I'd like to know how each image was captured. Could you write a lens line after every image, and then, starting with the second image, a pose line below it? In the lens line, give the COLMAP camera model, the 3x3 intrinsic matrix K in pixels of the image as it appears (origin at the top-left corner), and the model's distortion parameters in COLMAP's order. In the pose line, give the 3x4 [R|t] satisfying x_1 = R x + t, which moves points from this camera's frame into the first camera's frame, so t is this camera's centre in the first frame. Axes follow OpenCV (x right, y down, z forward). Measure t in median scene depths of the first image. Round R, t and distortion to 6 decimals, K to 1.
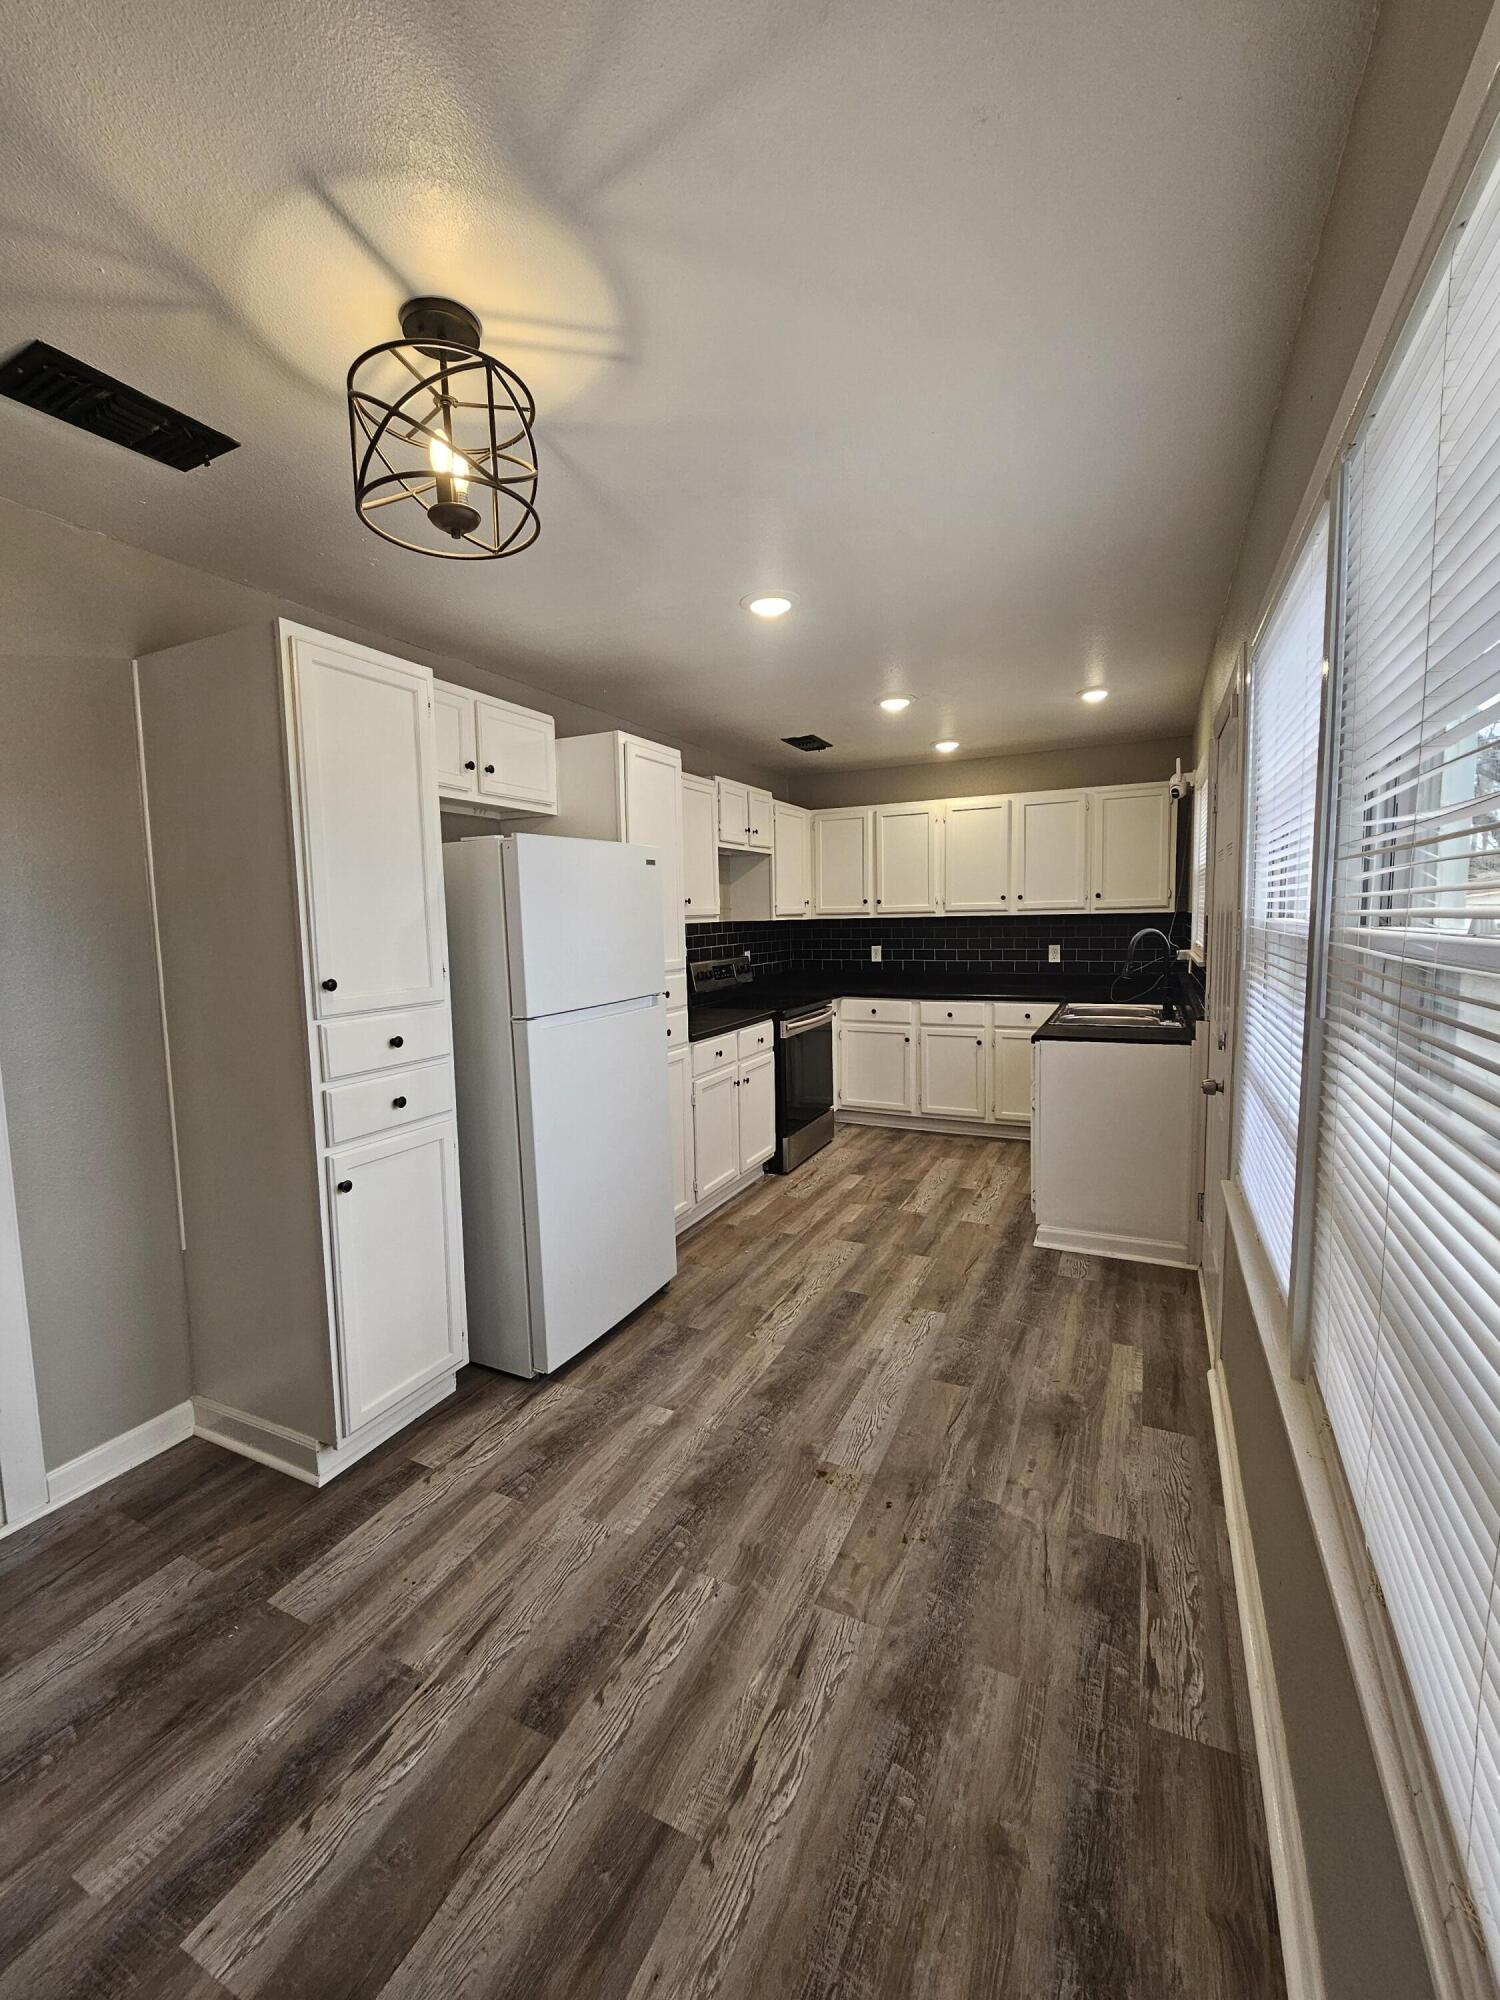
lens RADIAL K [[820.8, 0, 750.0], [0, 820.8, 1000.0], [0, 0, 1]] dist [0.001334, 0.000011]
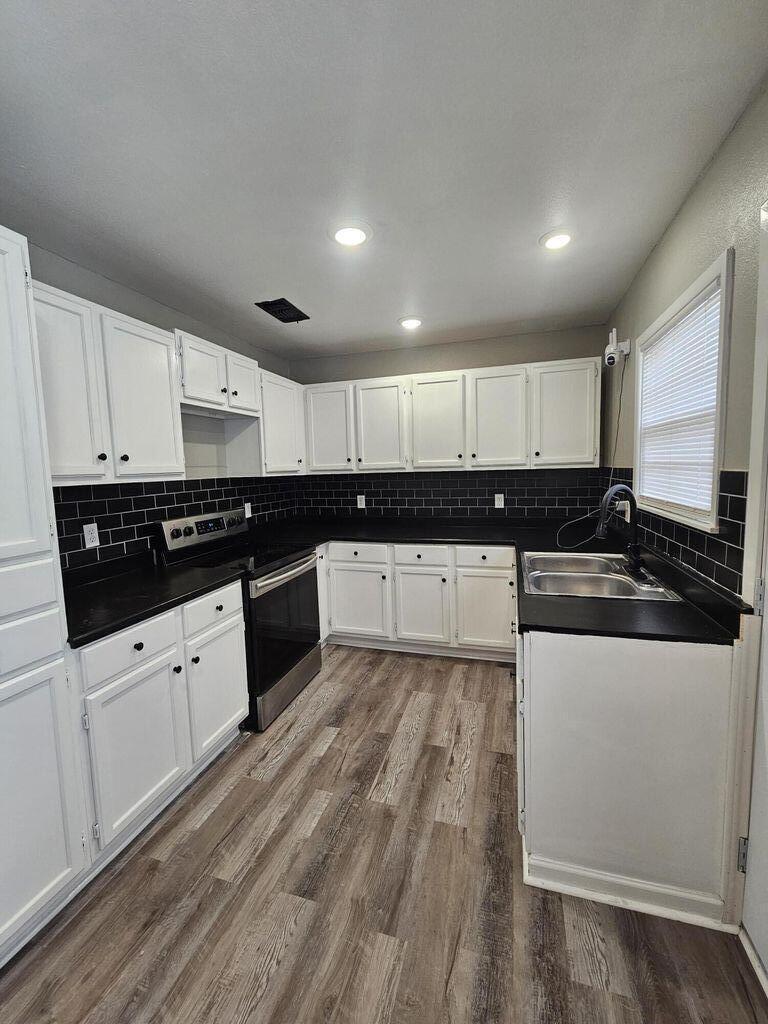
lens RADIAL K [[420.3, 0, 384.0], [0, 420.3, 512.0], [0, 0, 1]] dist [0.001334, 0.000011]
pose [[0.988229, -0.021650, 0.151445, 0.115606], [0.022148, 0.999753, -0.001603, -0.049560], [-0.151373, 0.004938, 0.988464, 0.457163]]
